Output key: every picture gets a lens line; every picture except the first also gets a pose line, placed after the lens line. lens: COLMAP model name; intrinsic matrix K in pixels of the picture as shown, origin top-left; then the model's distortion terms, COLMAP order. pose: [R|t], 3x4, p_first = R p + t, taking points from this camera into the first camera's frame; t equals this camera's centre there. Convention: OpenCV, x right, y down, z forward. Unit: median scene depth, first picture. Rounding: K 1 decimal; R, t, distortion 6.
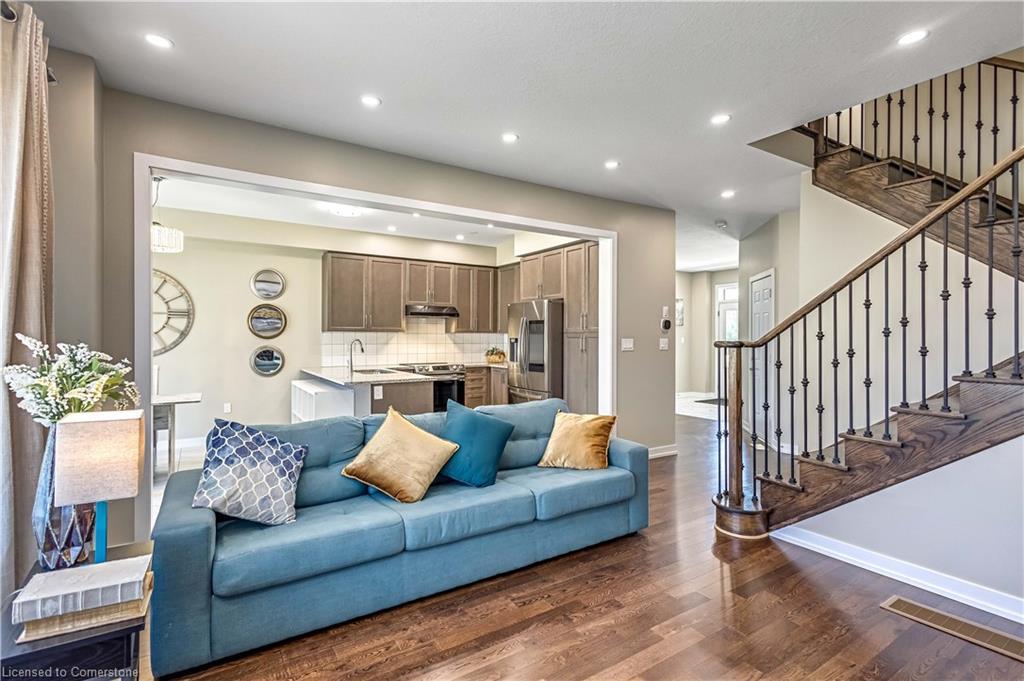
lens RADIAL K [[475.7, 0, 515.5], [0, 475.7, 340.6], [0, 0, 1]] dist [0.006354, -0.000090]
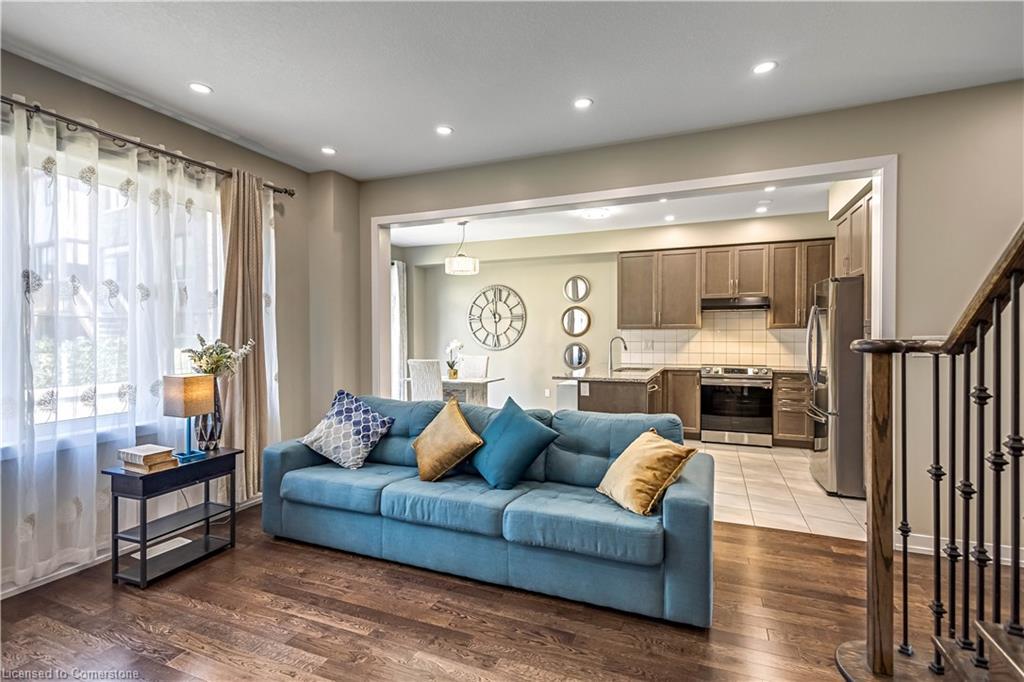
lens RADIAL K [[475.7, 0, 511.0], [0, 475.7, 341.1], [0, 0, 1]] dist [0.006354, -0.000090]
pose [[0.574035, 0.005546, -0.818812, 0.324718], [-0.001220, 0.999982, 0.005918, 0.000638], [0.818830, -0.002398, 0.574031, 0.206369]]
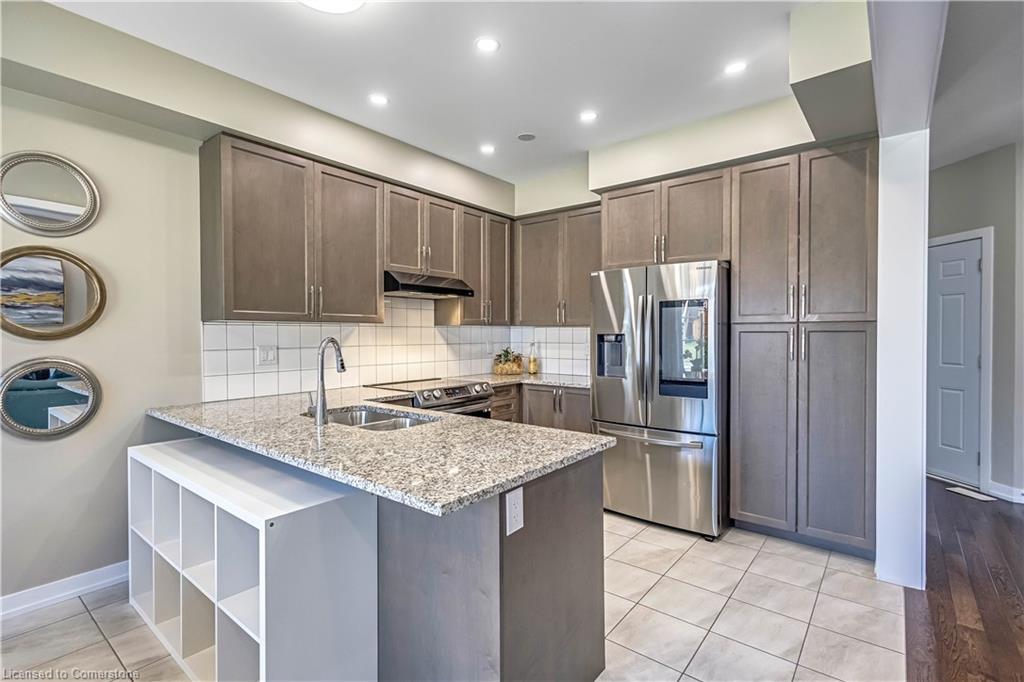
lens RADIAL K [[475.7, 0, 521.3], [0, 475.7, 341.3], [0, 0, 1]] dist [0.006354, -0.000090]
pose [[0.943726, -0.011837, 0.330518, -0.284290], [0.008246, 0.999891, 0.012265, -0.004201], [-0.330627, -0.008850, 0.943720, 0.509328]]
